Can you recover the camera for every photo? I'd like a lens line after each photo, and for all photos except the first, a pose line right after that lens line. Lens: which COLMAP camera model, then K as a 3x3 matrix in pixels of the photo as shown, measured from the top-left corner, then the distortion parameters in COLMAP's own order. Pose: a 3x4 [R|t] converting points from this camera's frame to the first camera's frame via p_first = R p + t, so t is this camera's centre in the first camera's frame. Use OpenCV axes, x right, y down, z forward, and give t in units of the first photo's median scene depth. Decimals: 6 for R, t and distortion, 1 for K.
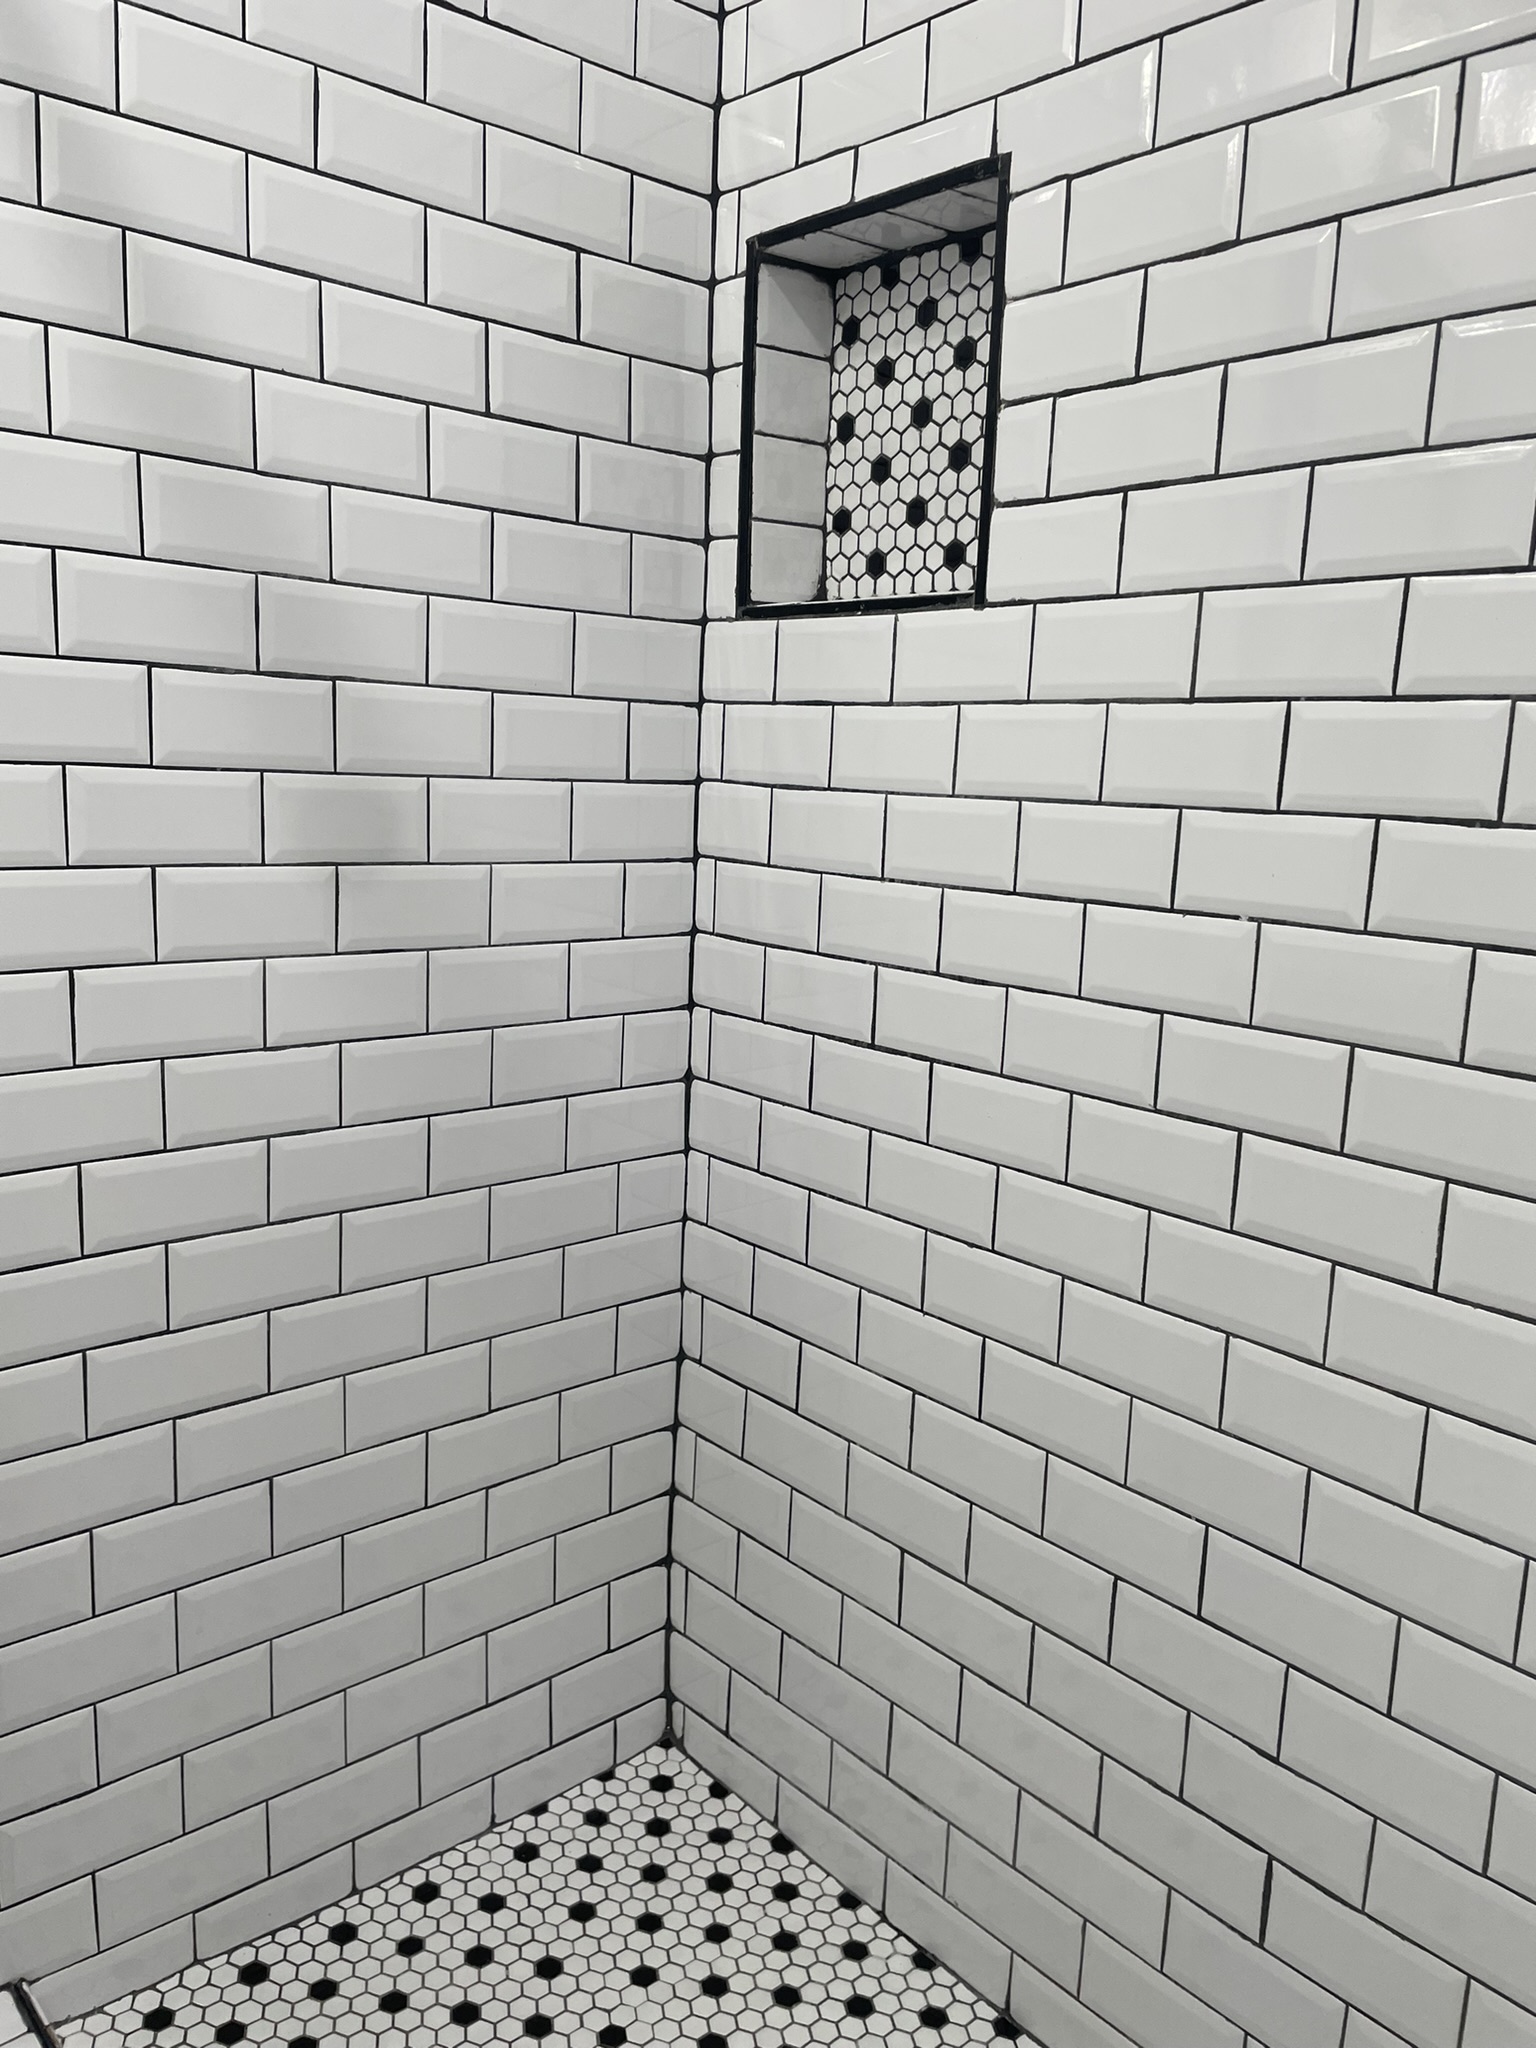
lens RADIAL K [[1543.5, 0, 761.9], [0, 1543.5, 1026.6], [0, 0, 1]] dist [0.042100, -0.045937]
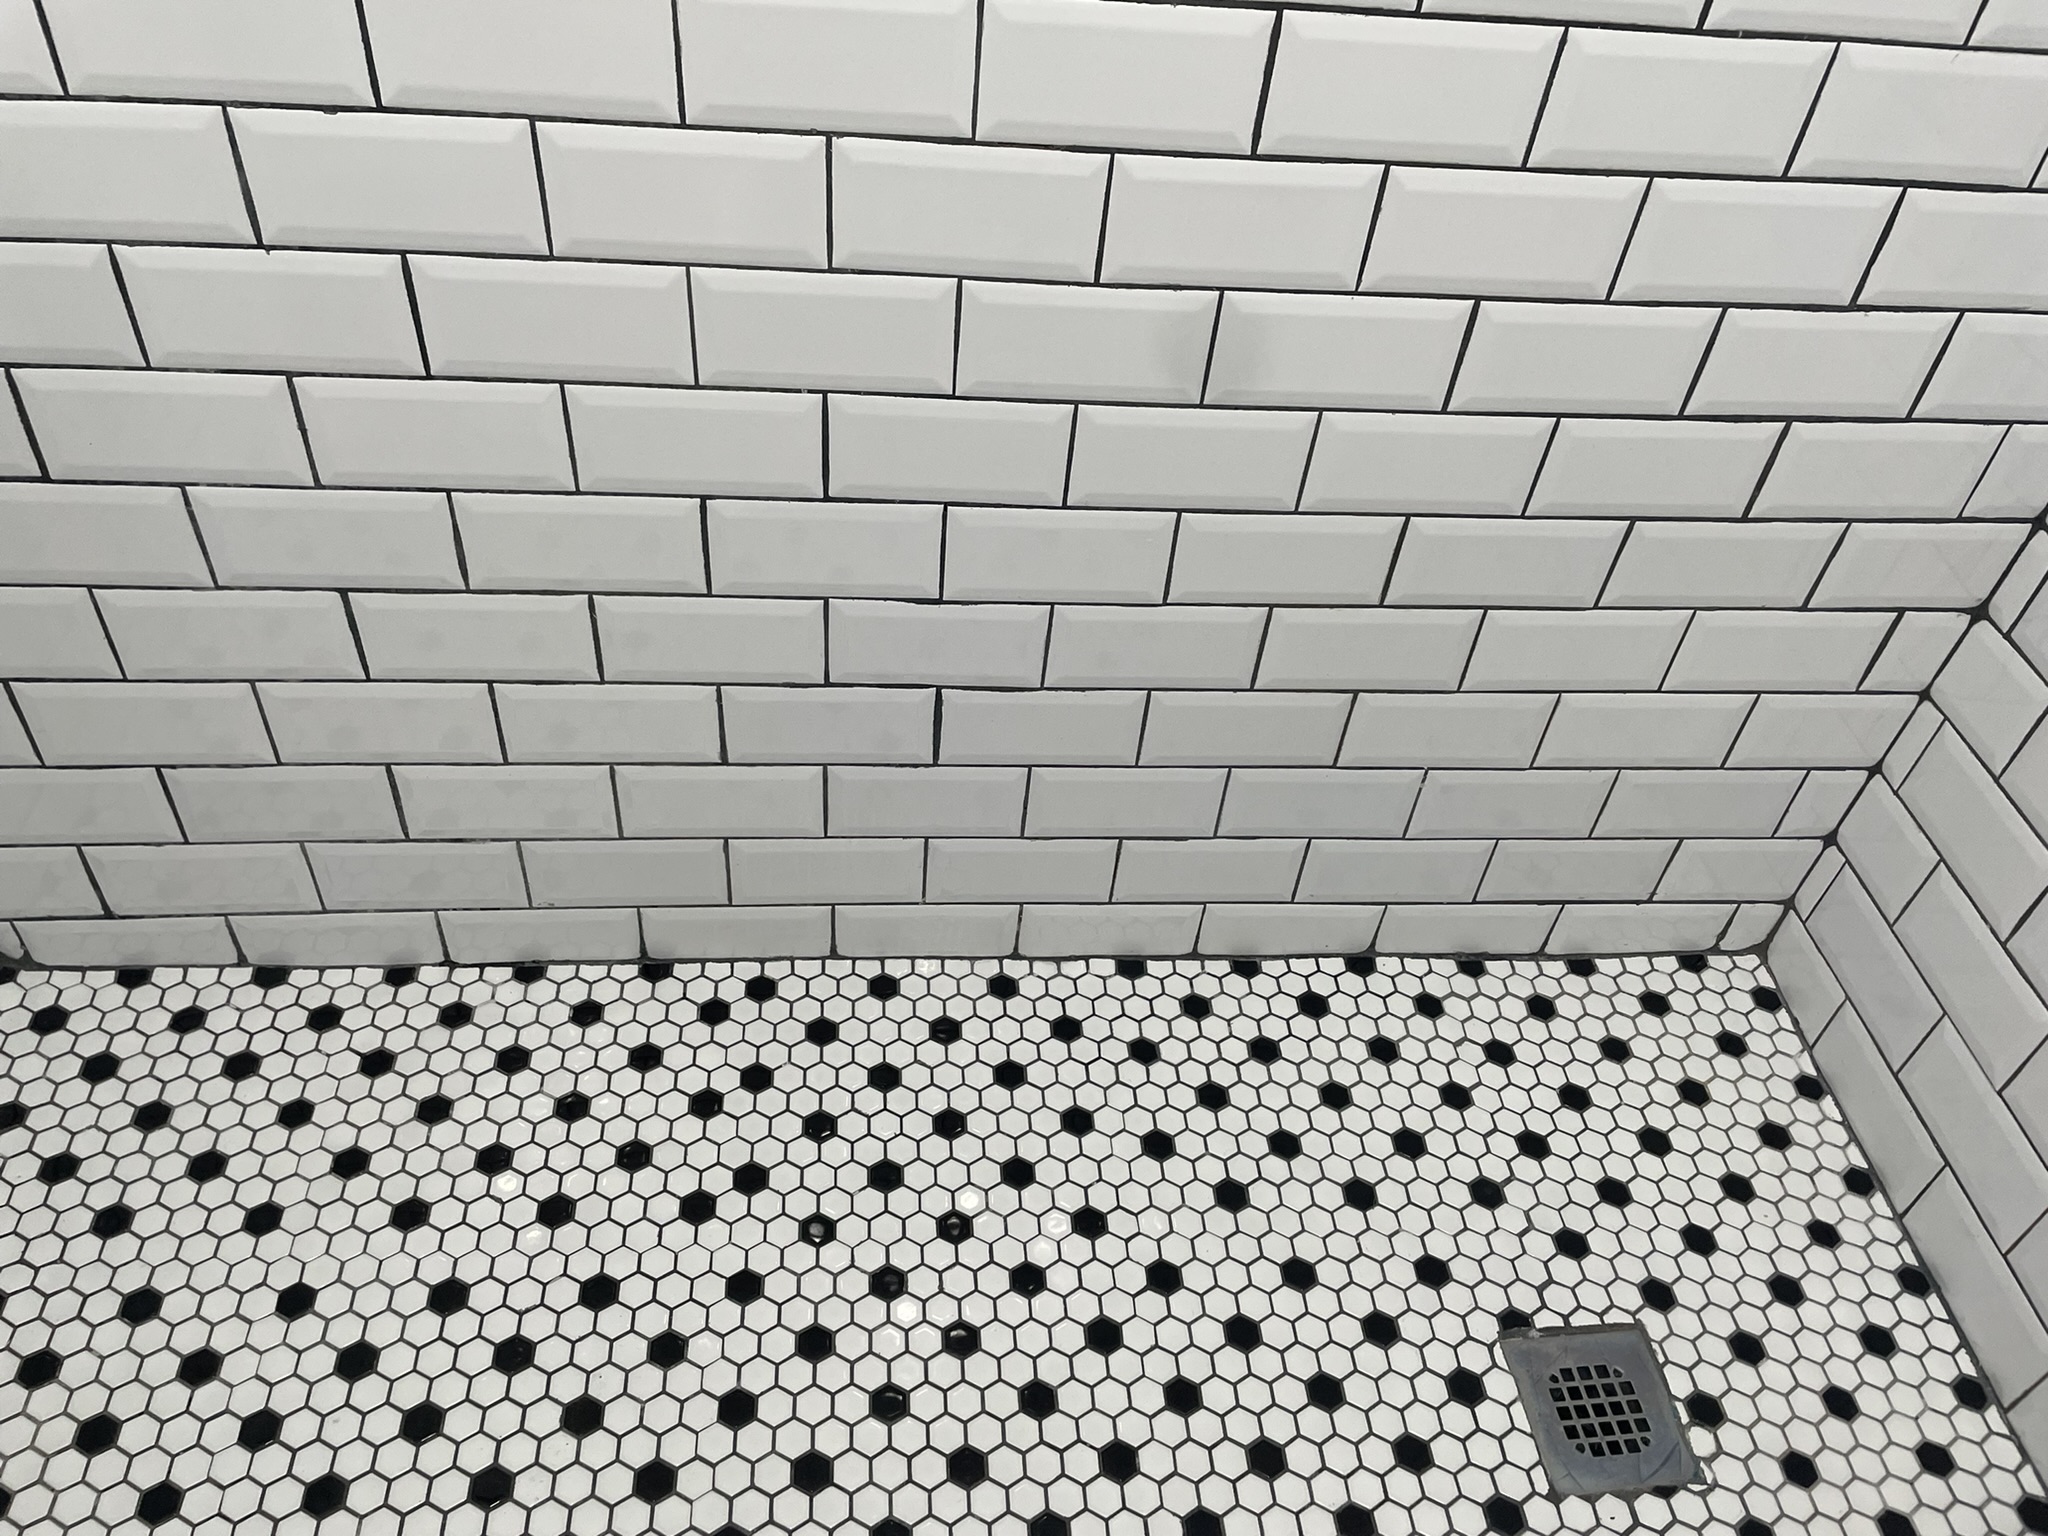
lens RADIAL K [[1543.5, 0, 1023.4], [0, 1543.5, 750.1], [0, 0, 1]] dist [0.042100, -0.045937]
pose [[0.596688, -0.541820, 0.591941, -0.179450], [0.082513, 0.775161, 0.626352, -0.018083], [-0.798220, -0.324894, 0.507236, 0.384086]]
